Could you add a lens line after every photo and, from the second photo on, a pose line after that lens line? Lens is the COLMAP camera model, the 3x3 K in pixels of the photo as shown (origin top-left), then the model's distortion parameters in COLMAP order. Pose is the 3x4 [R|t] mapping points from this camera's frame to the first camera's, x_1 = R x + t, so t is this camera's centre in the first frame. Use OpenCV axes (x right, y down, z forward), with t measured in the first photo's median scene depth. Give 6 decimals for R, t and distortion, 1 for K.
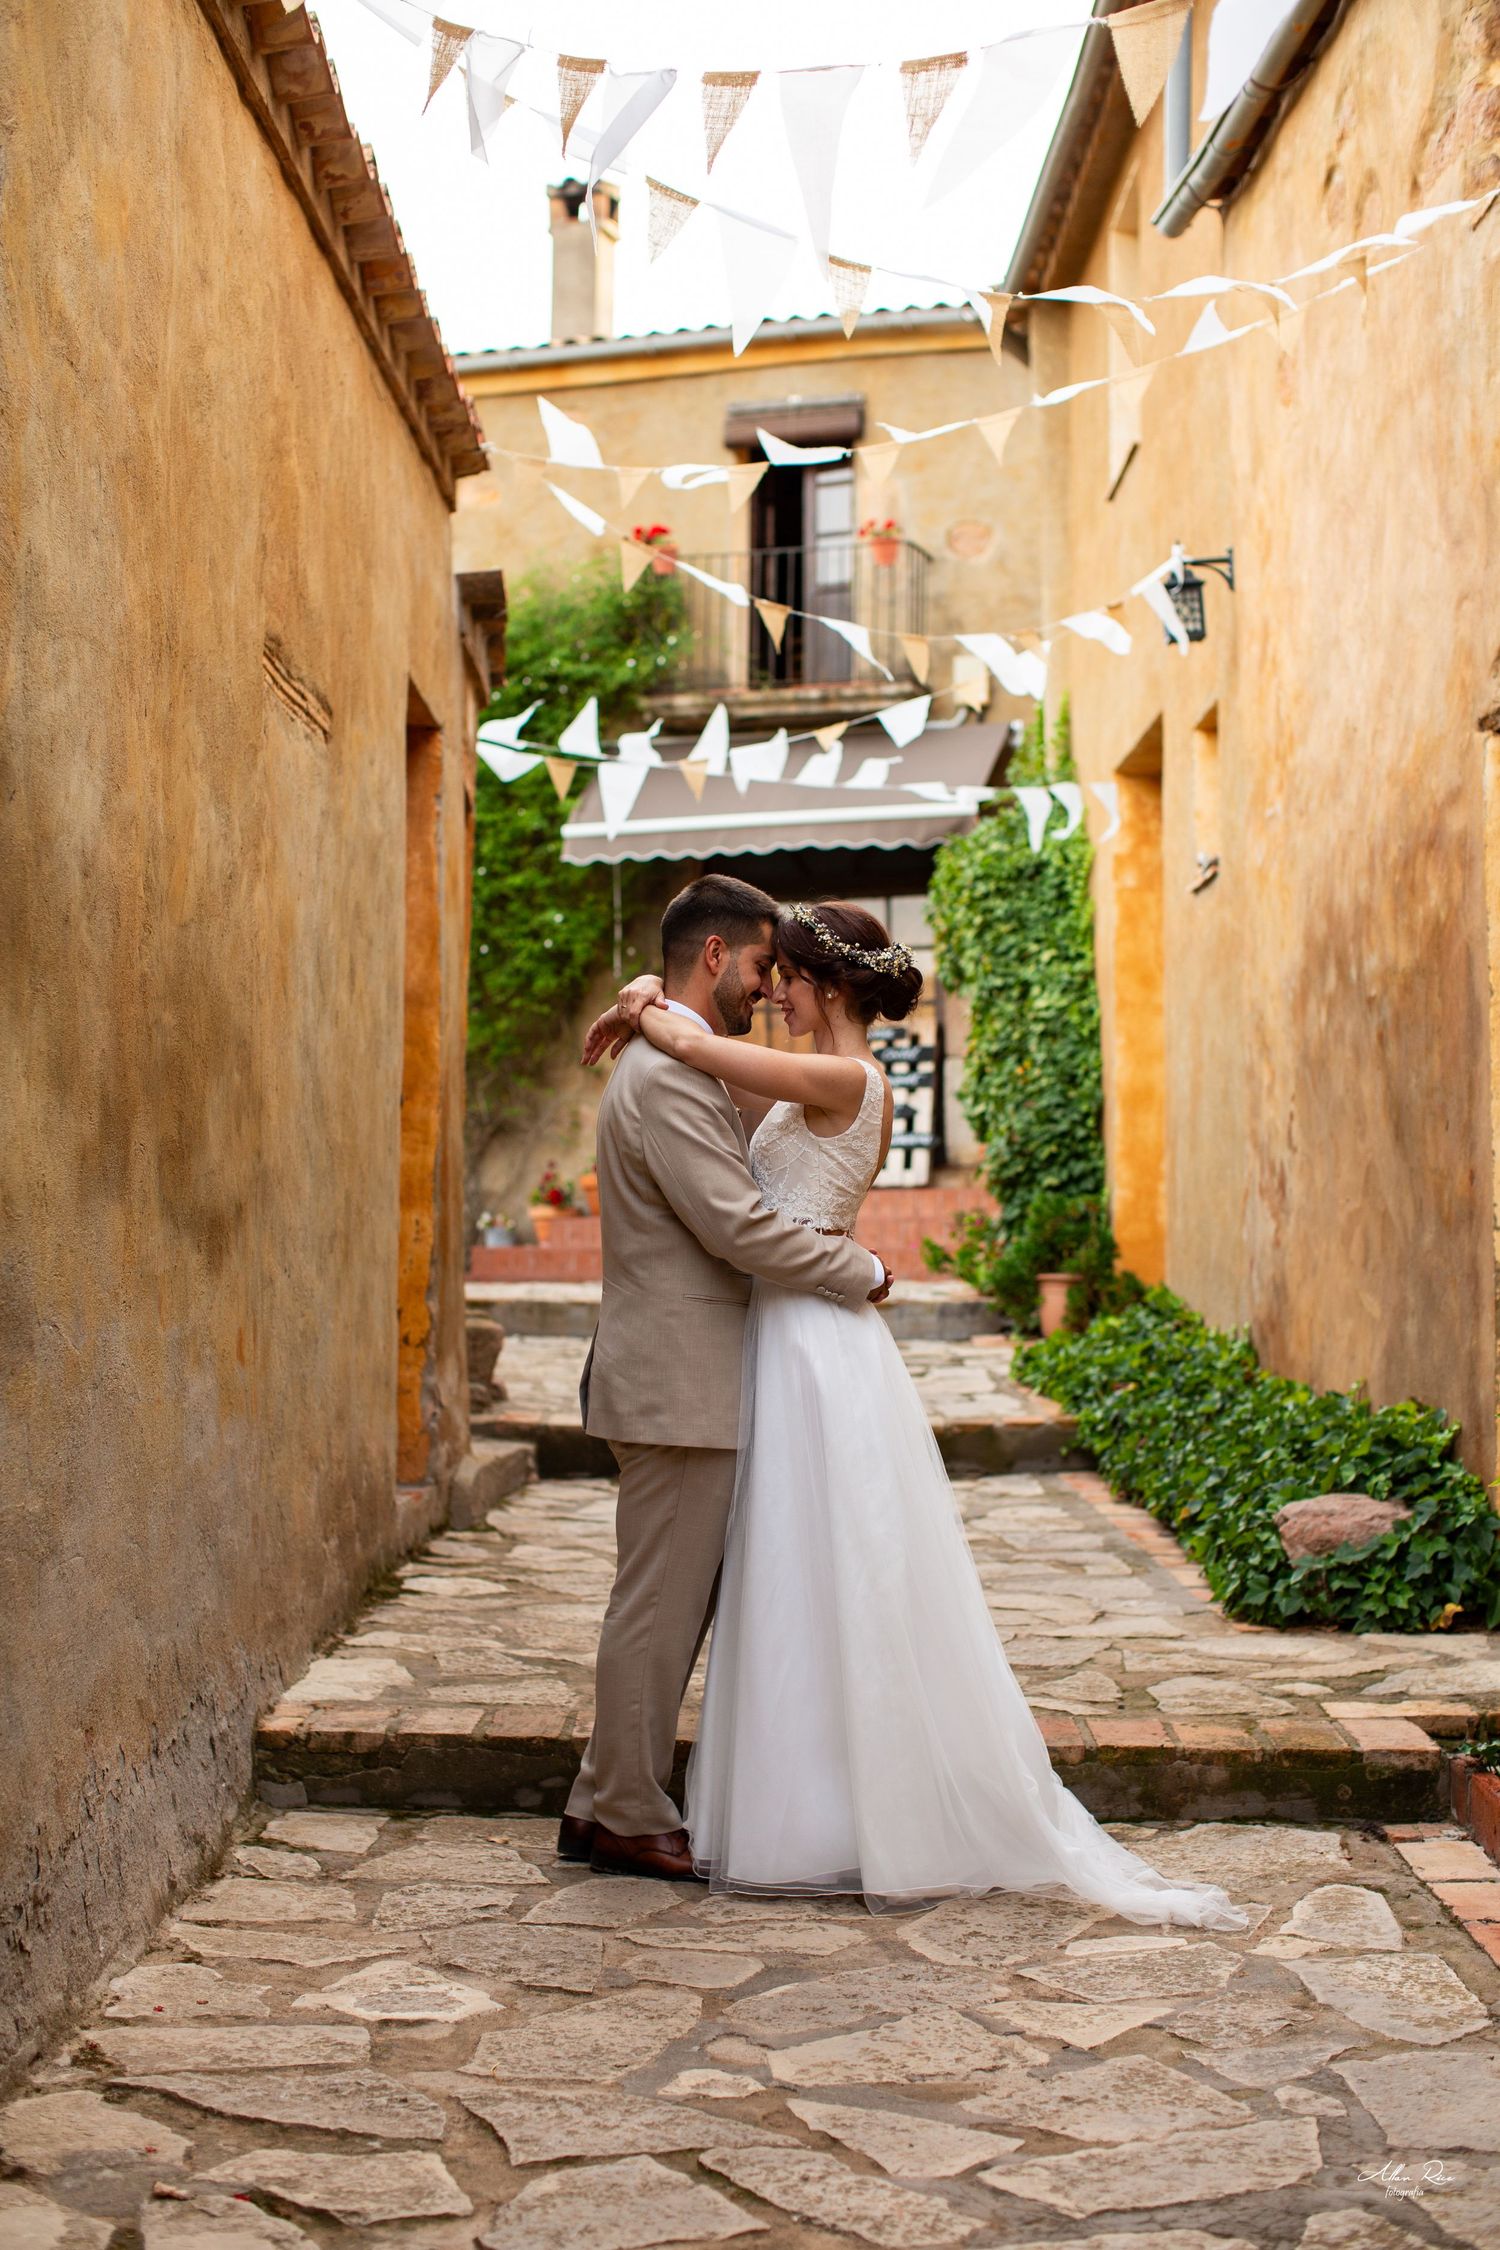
lens RADIAL K [[3215.2, 0, 750.0], [0, 3215.2, 1125.0], [0, 0, 1]] dist [-0.197025, 0.499957]
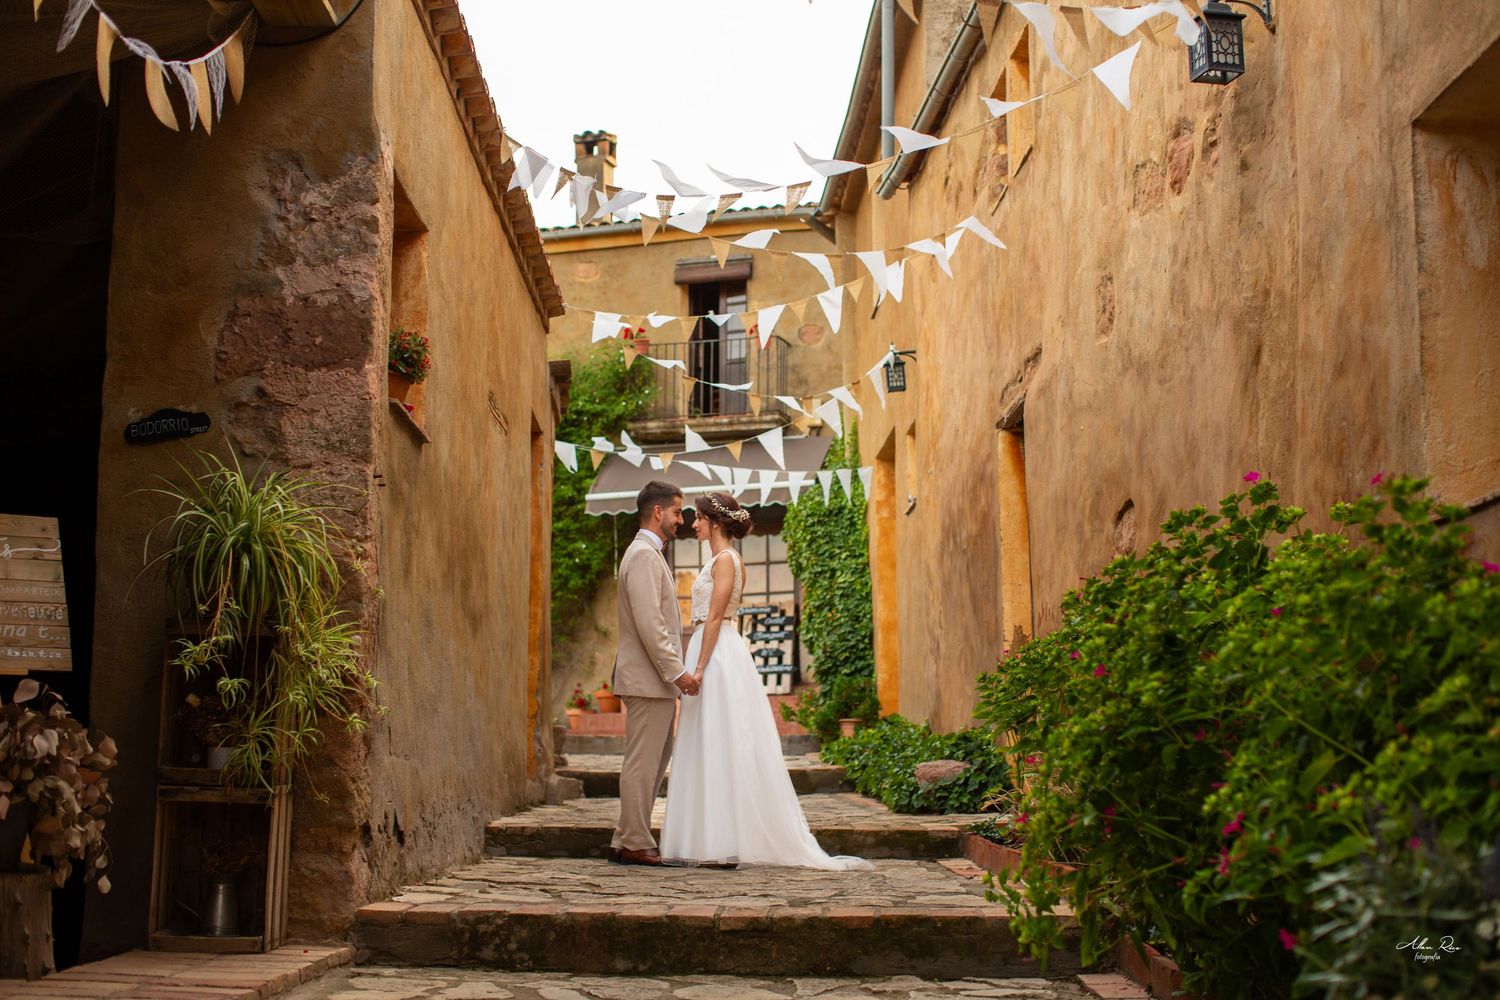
lens RADIAL K [[2143.5, 0, 750.0], [0, 2143.5, 500.0], [0, 0, 1]] dist [-0.197025, 0.499957]
pose [[0.999660, -0.004732, 0.025627, 0.004186], [0.007235, 0.995115, -0.098460, 0.040946], [-0.025036, 0.098612, 0.994811, -0.277861]]
